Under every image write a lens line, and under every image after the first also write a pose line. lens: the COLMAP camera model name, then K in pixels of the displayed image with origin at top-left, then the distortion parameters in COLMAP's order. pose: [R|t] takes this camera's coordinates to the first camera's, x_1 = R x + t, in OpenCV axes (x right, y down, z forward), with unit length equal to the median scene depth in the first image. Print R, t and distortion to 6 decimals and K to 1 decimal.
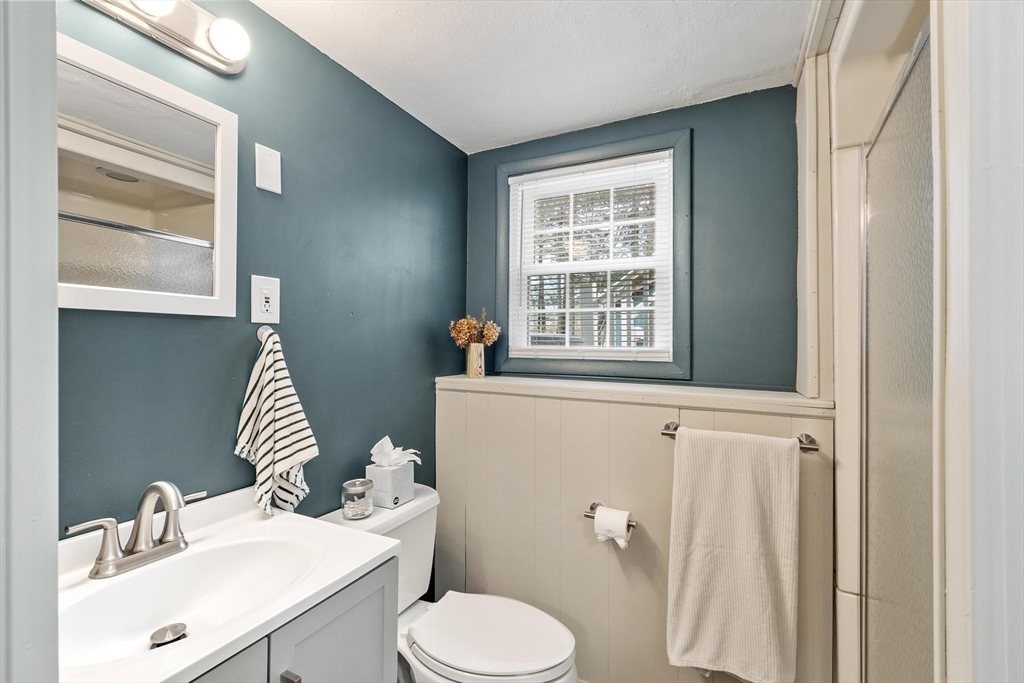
lens RADIAL K [[446.8, 0, 512.0], [0, 446.8, 341.5], [0, 0, 1]] dist [0.001624, -0.000254]
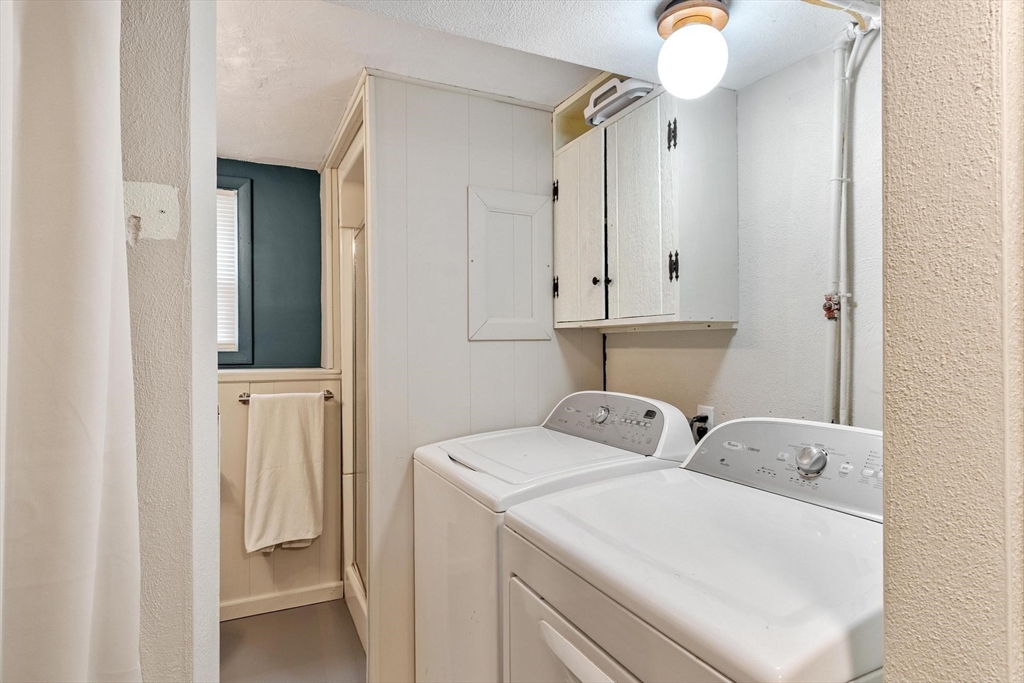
lens RADIAL K [[563.1, 0, 512.0], [0, 563.1, 341.5], [0, 0, 1]] dist [-0.001646, 0.000088]
pose [[0.613214, -0.009031, 0.789865, -0.593103], [0.000259, 0.999937, 0.011232, -0.003039], [-0.789916, -0.006683, 0.613178, -0.856282]]
